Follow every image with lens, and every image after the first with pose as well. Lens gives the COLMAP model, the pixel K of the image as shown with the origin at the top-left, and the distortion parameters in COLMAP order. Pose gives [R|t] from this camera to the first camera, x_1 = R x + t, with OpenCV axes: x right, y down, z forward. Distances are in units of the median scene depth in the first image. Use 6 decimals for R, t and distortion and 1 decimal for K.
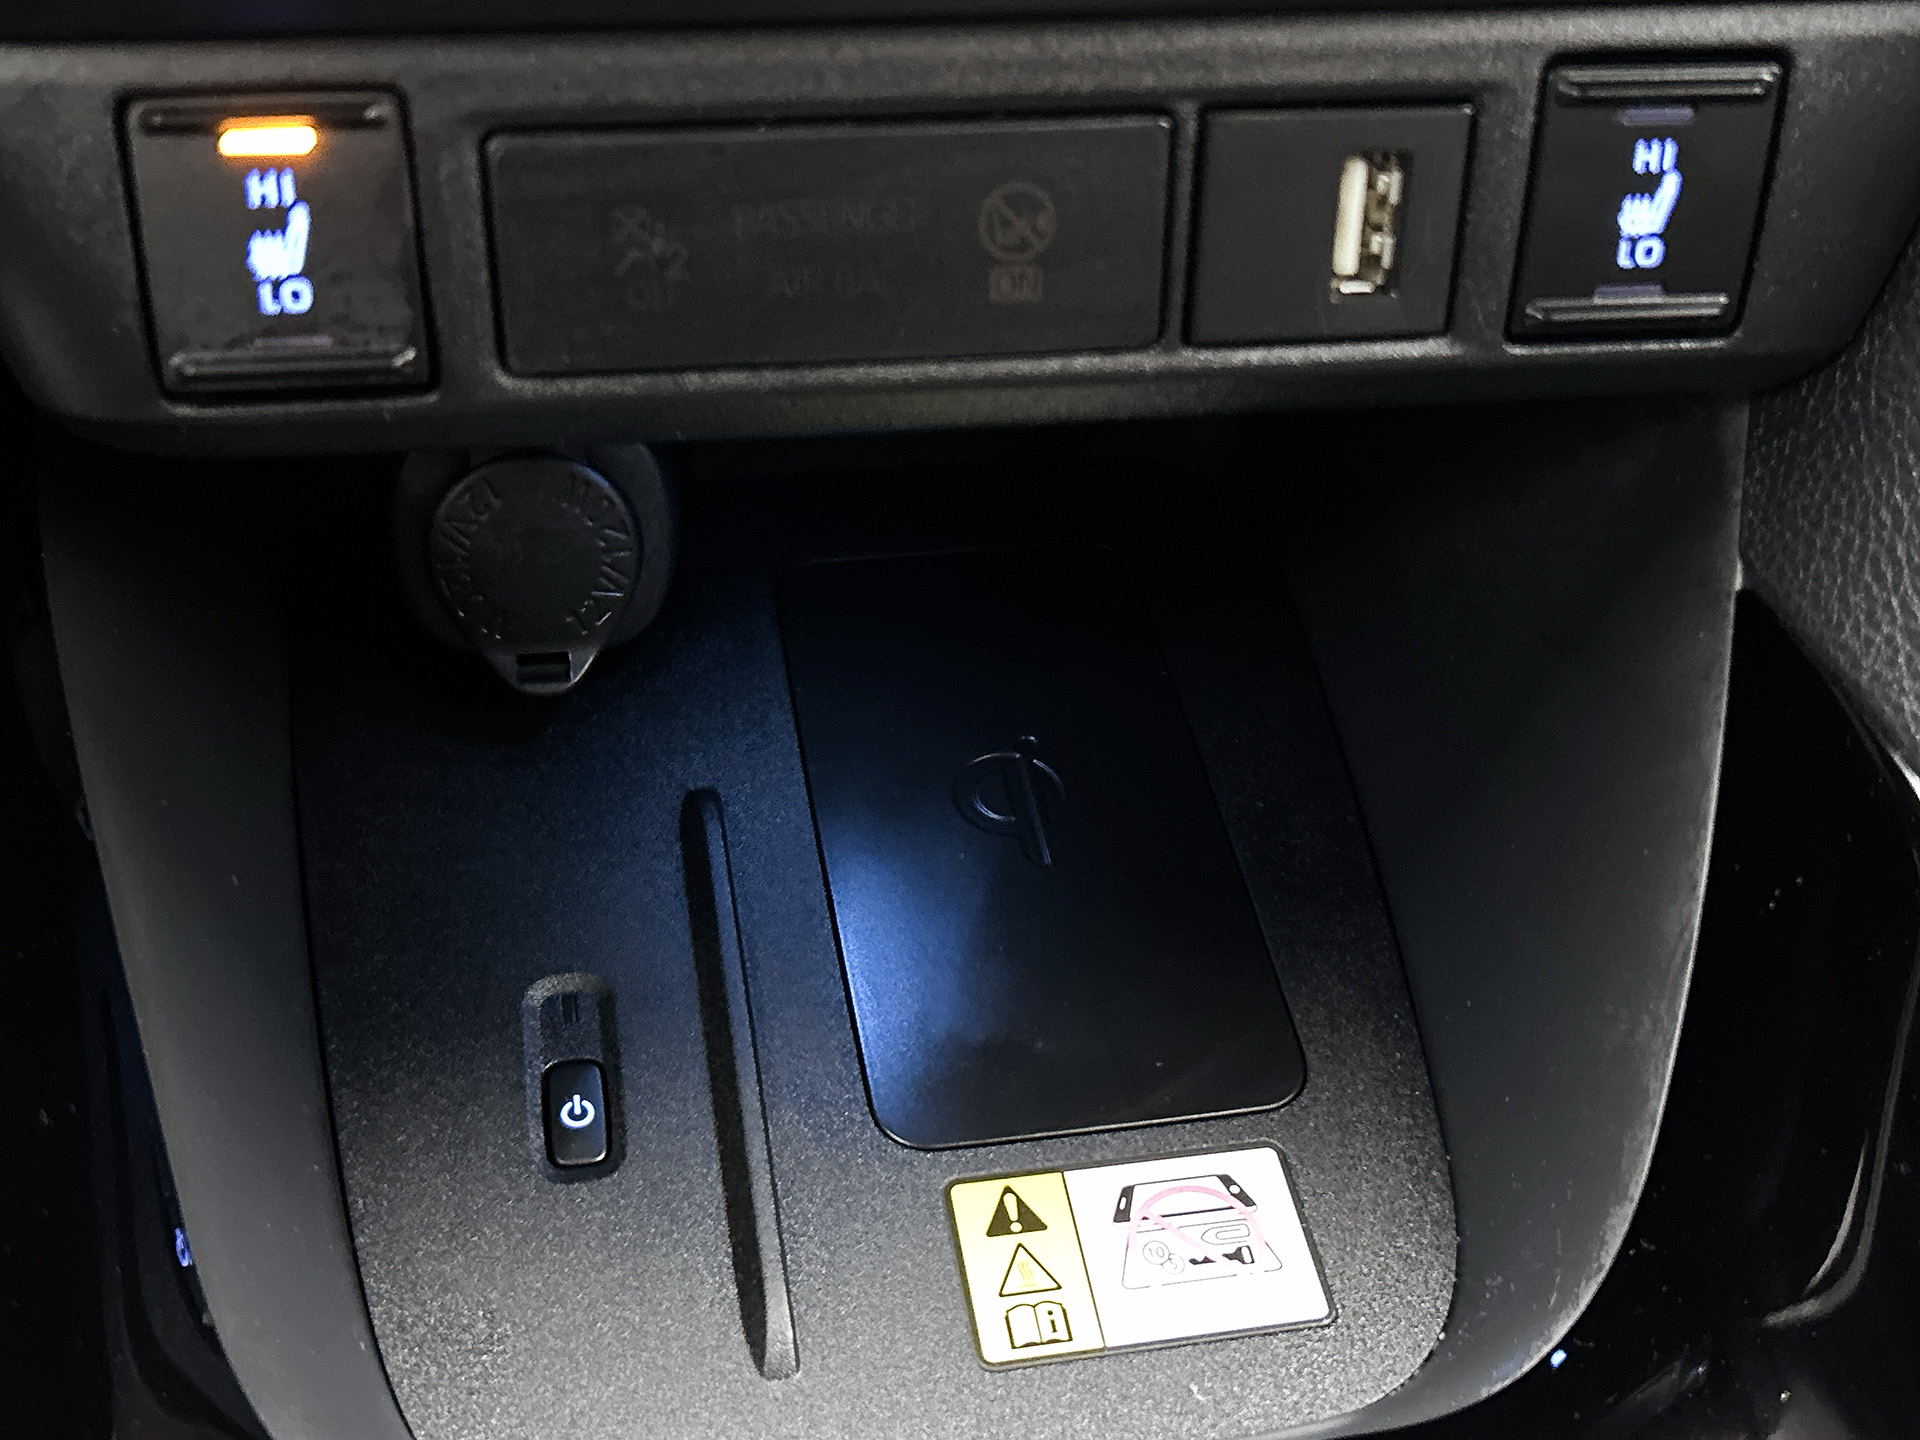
lens RADIAL K [[2182.6, 0, 960.0], [0, 2182.6, 720.0], [0, 0, 1]] dist [0.134055, -0.417992]
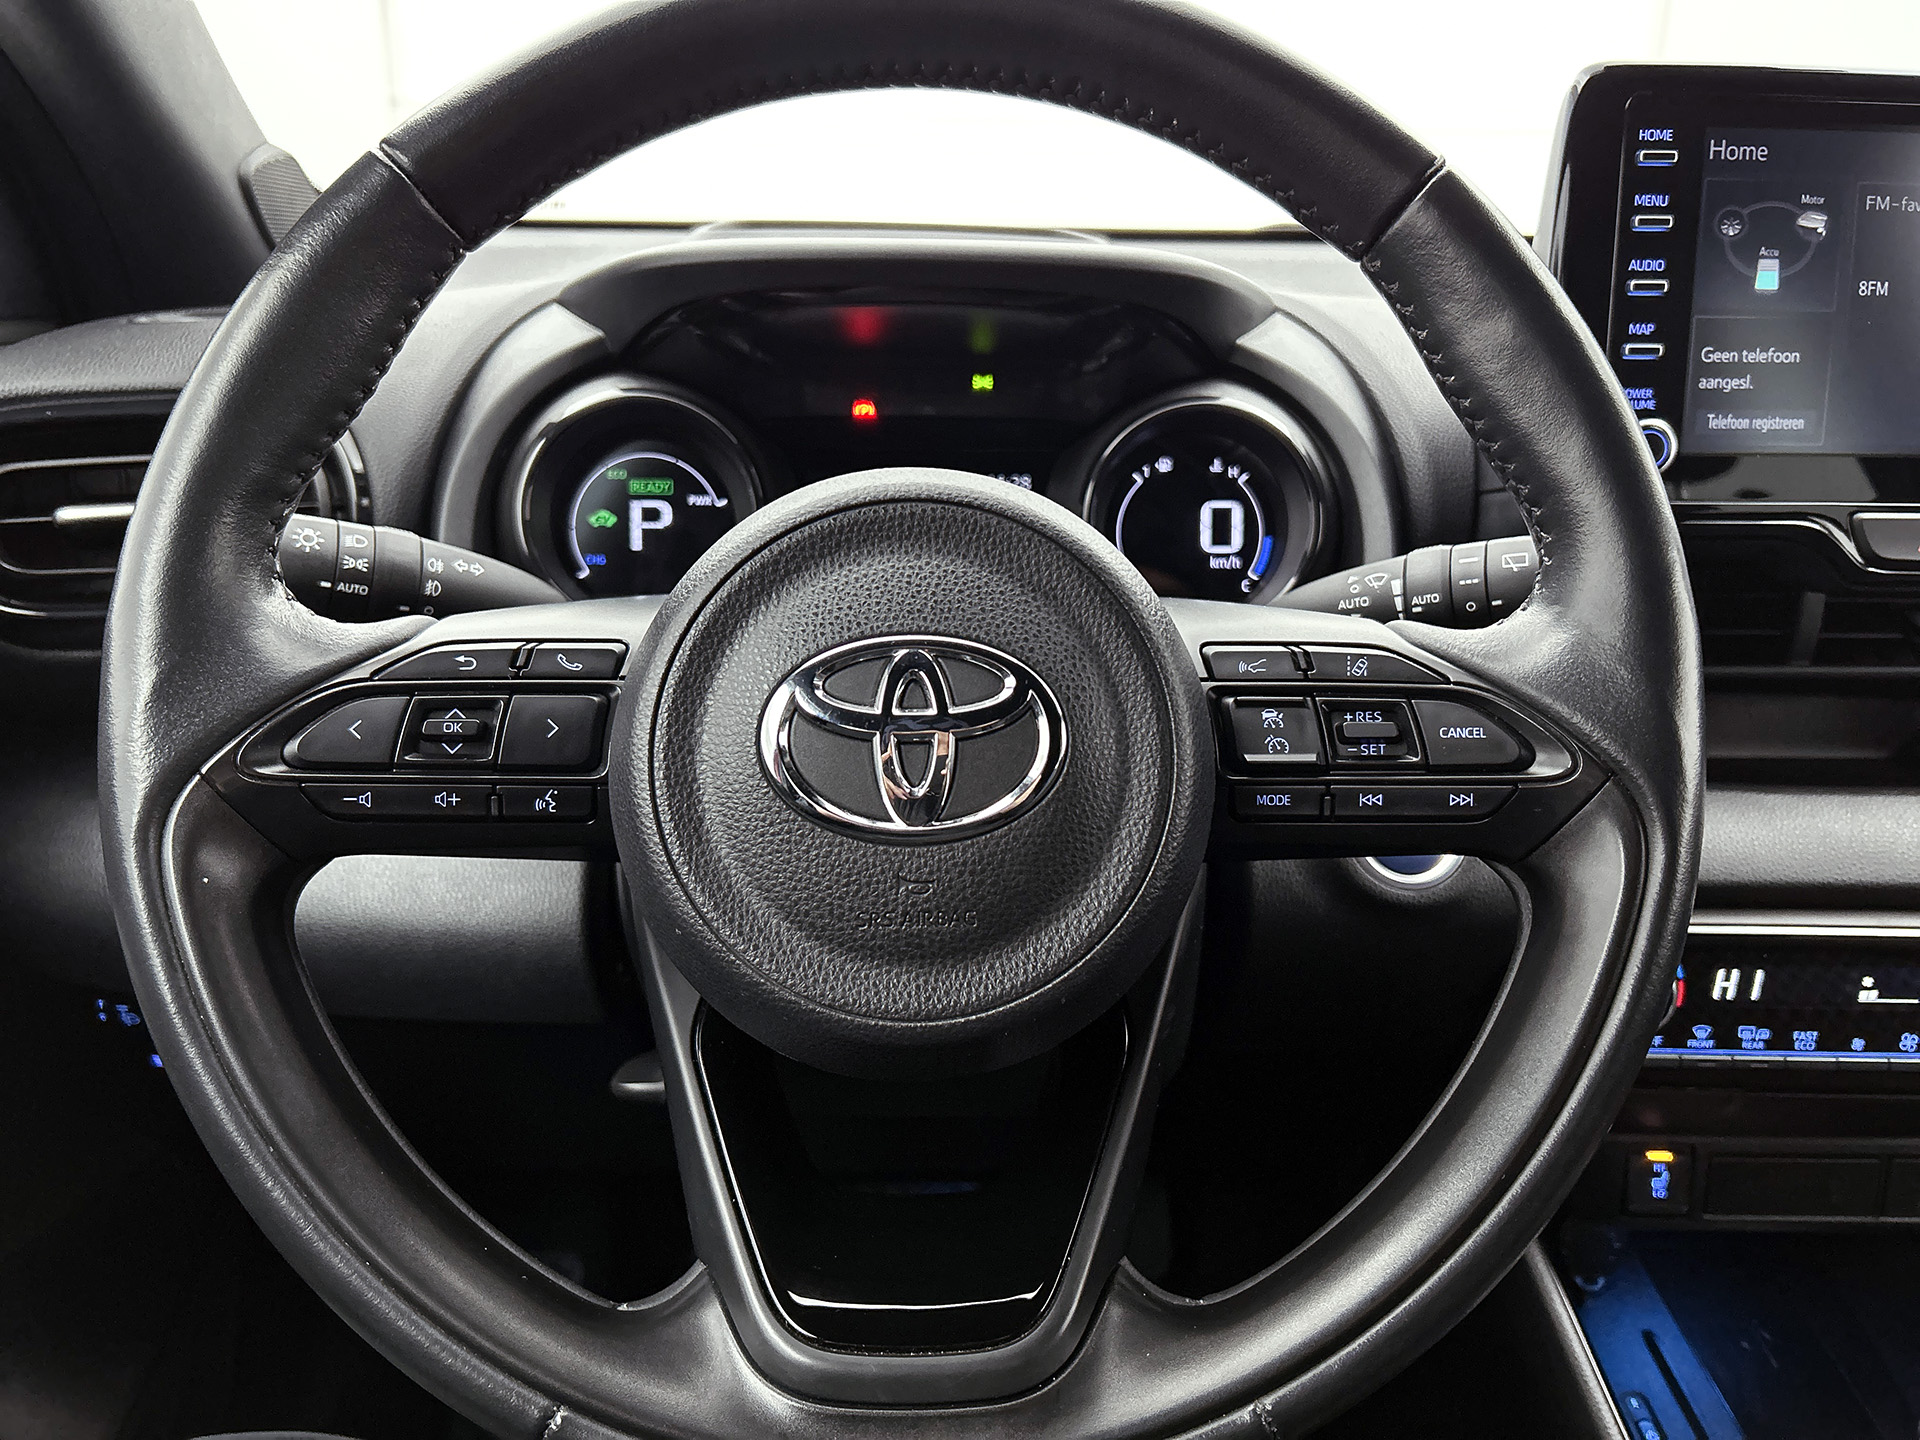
lens RADIAL K [[1473.0, 0, 963.8], [0, 1473.0, 716.8], [0, 0, 1]] dist [0.049465, -0.076388]
pose [[0.986846, 0.036007, -0.157603, -1.180660], [-0.086348, 0.941571, -0.325558, -0.016828], [0.136672, 0.334885, 0.932294, -2.044891]]
